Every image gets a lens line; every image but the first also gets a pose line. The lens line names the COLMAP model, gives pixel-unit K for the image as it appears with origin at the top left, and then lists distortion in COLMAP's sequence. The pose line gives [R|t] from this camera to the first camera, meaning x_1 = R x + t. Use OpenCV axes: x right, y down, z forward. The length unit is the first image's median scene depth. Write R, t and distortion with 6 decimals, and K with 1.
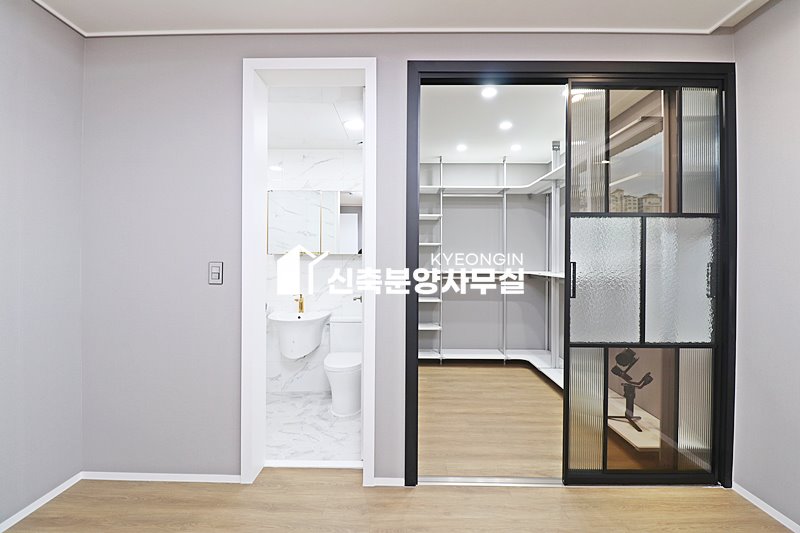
lens RADIAL K [[372.0, 0, 397.4], [0, 372.0, 262.7], [0, 0, 1]] dist [-0.017781, -0.000177]
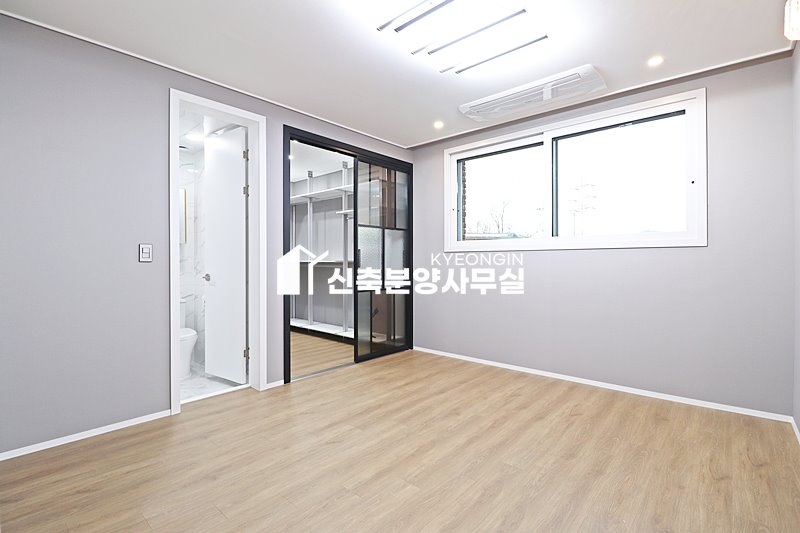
lens RADIAL K [[372.0, 0, 397.4], [0, 372.0, 262.7], [0, 0, 1]] dist [-0.017781, -0.000177]
pose [[0.659344, -0.006540, 0.751813, -0.523003], [0.005230, 0.999978, 0.004112, 0.036764], [-0.751823, 0.001221, 0.659364, -0.272788]]
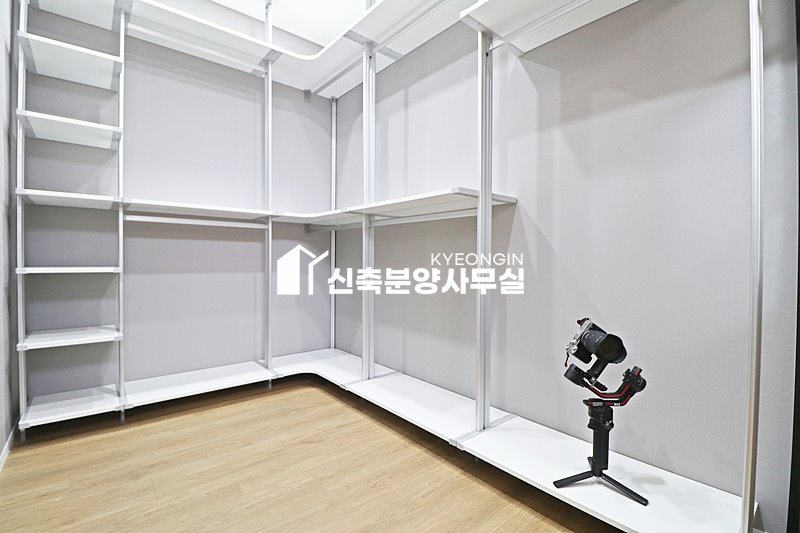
lens RADIAL K [[370.3, 0, 411.1], [0, 370.3, 264.1], [0, 0, 1]] dist [-0.019733, -0.000224]
pose [[0.740613, -0.007168, 0.671893, 0.109149], [-0.001809, 0.999918, 0.012661, 0.115452], [-0.671929, -0.010592, 0.740540, 0.612562]]
